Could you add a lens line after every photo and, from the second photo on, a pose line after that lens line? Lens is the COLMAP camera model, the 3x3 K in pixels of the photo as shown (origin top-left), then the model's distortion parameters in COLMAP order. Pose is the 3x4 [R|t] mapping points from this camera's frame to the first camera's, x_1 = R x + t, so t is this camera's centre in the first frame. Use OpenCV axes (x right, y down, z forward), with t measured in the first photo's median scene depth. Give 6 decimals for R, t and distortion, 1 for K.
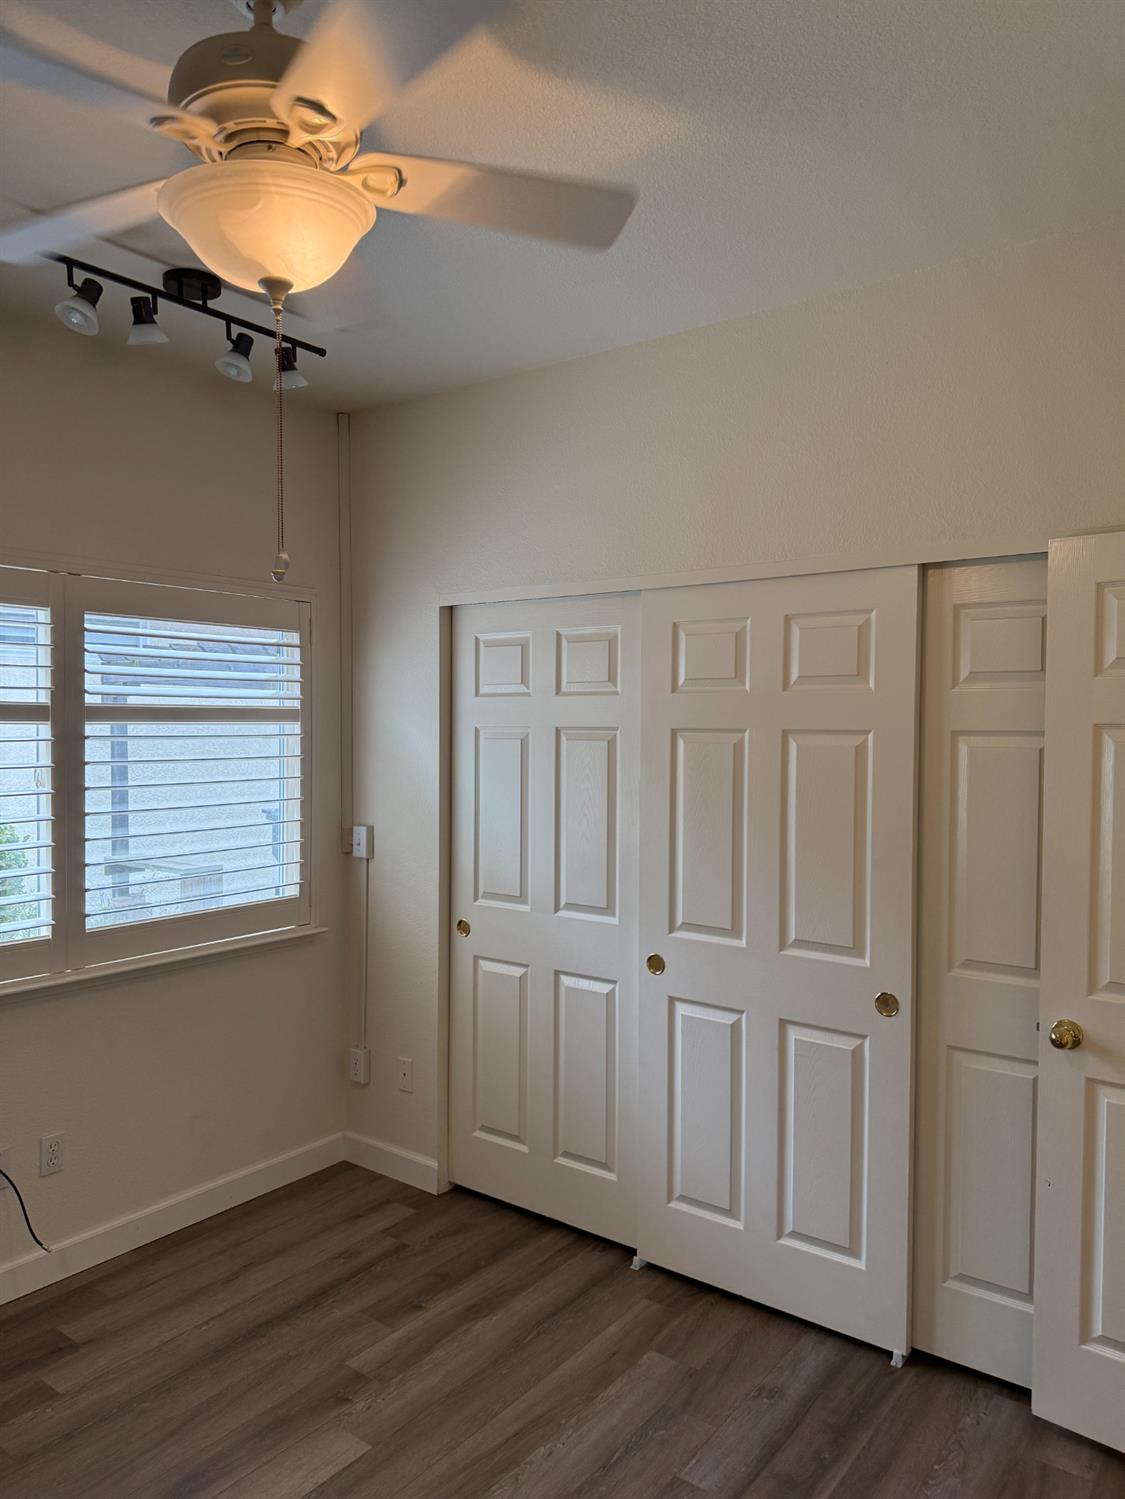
lens RADIAL K [[1064.7, 0, 561.8], [0, 1064.7, 743.4], [0, 0, 1]] dist [0.028717, -0.027637]
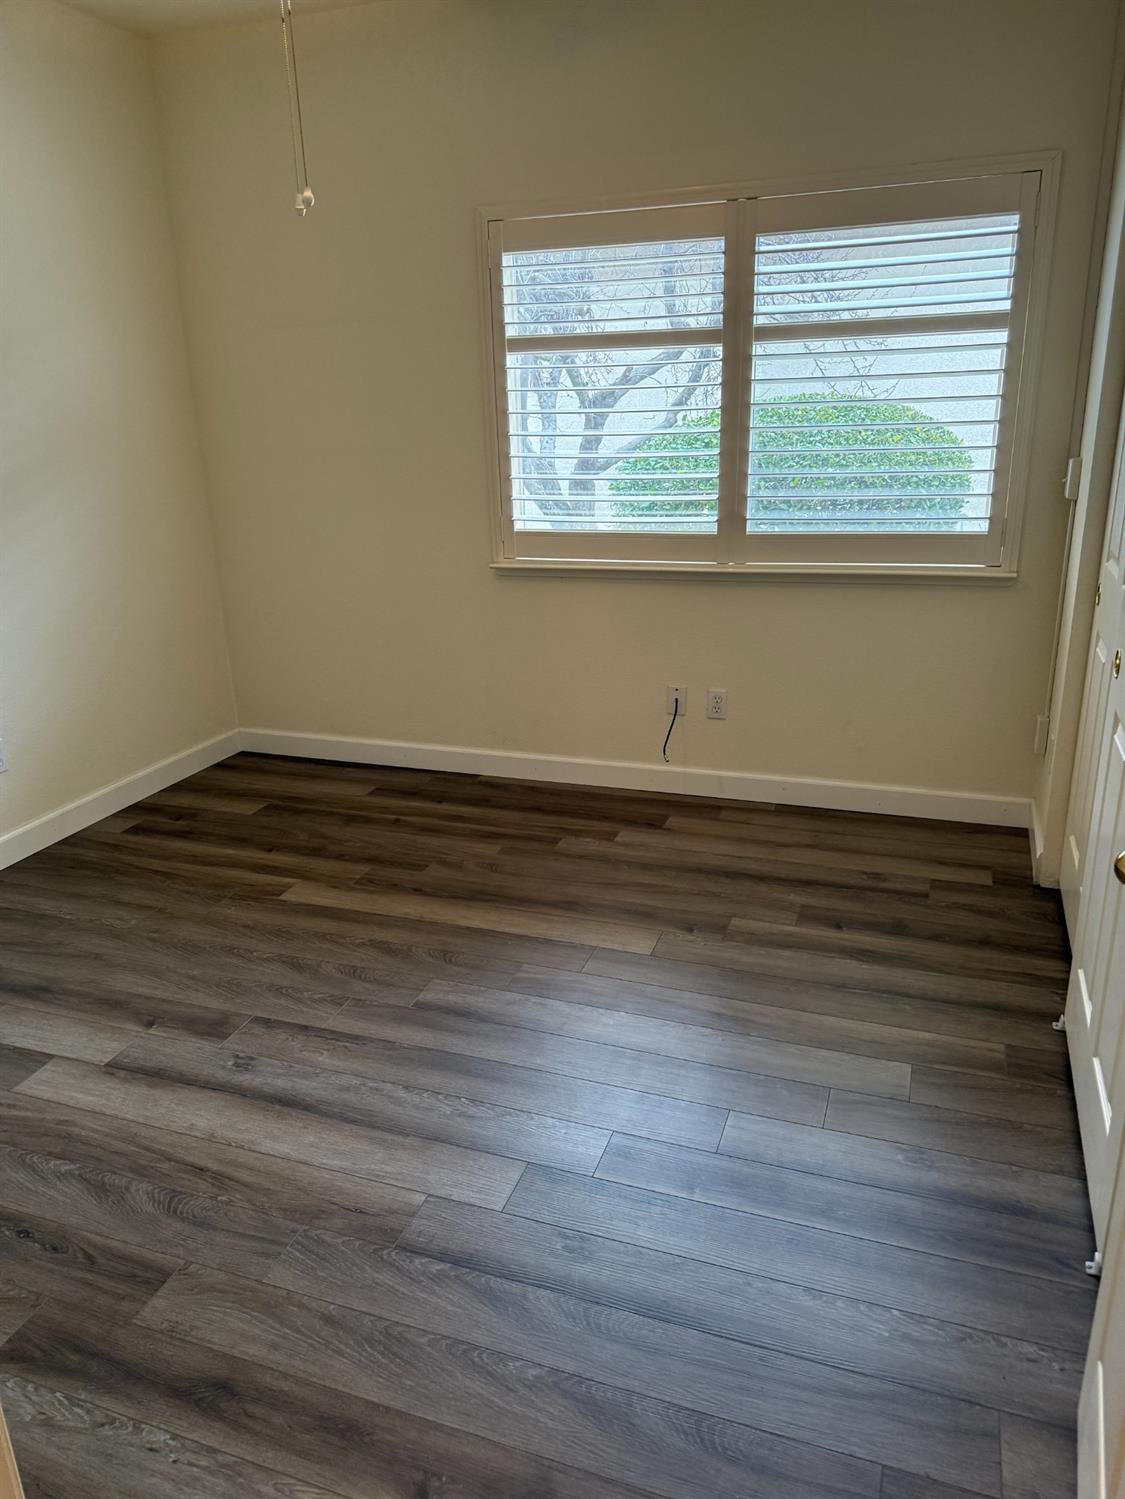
lens RADIAL K [[1064.7, 0, 562.6], [0, 1064.7, 758.2], [0, 0, 1]] dist [0.028717, -0.027637]
pose [[0.287286, 0.289669, -0.912994, 0.663659], [0.011439, 0.952070, 0.305666, 0.051234], [0.957777, -0.098257, 0.270203, 0.467553]]
